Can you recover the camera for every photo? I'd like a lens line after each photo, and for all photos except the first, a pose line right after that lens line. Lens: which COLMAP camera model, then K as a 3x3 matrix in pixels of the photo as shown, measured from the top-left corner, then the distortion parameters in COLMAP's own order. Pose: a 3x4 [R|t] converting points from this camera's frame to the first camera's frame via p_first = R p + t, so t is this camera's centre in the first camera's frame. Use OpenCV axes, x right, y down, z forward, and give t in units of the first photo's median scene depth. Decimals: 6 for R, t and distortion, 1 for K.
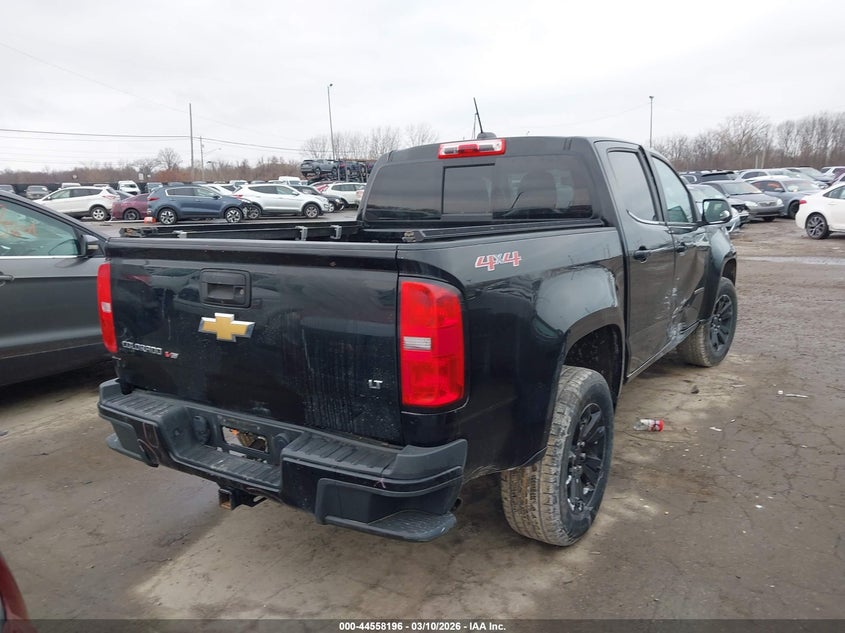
lens RADIAL K [[757.2, 0, 419.6], [0, 757.2, 312.6], [0, 0, 1]] dist [0.002008, -0.009096]
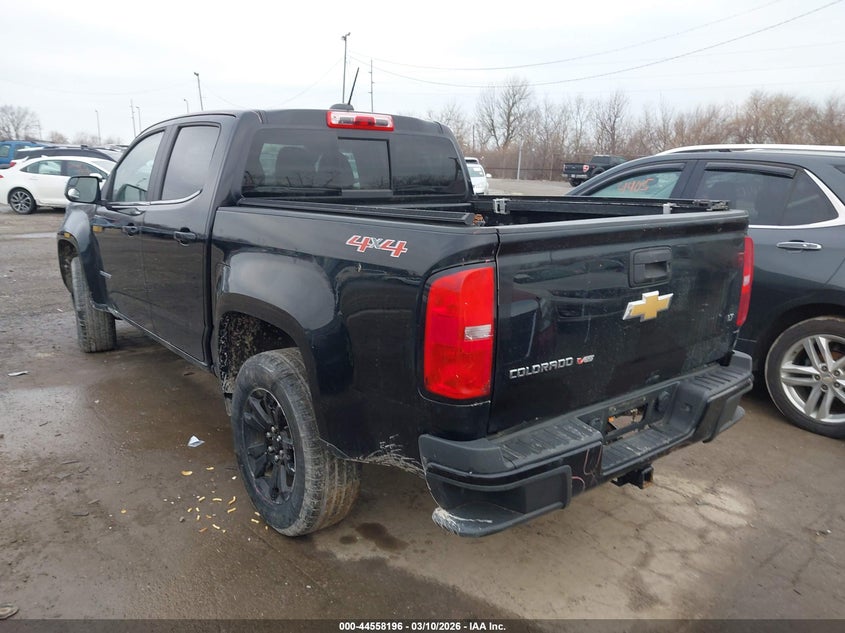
lens RADIAL K [[757.2, 0, 419.9], [0, 757.2, 319.6], [0, 0, 1]] dist [0.002008, -0.009096]
pose [[0.175129, -0.164576, 0.970693, -1.185105], [0.123054, 0.981858, 0.144268, -0.133270], [-0.976825, 0.094182, 0.192203, 1.029085]]
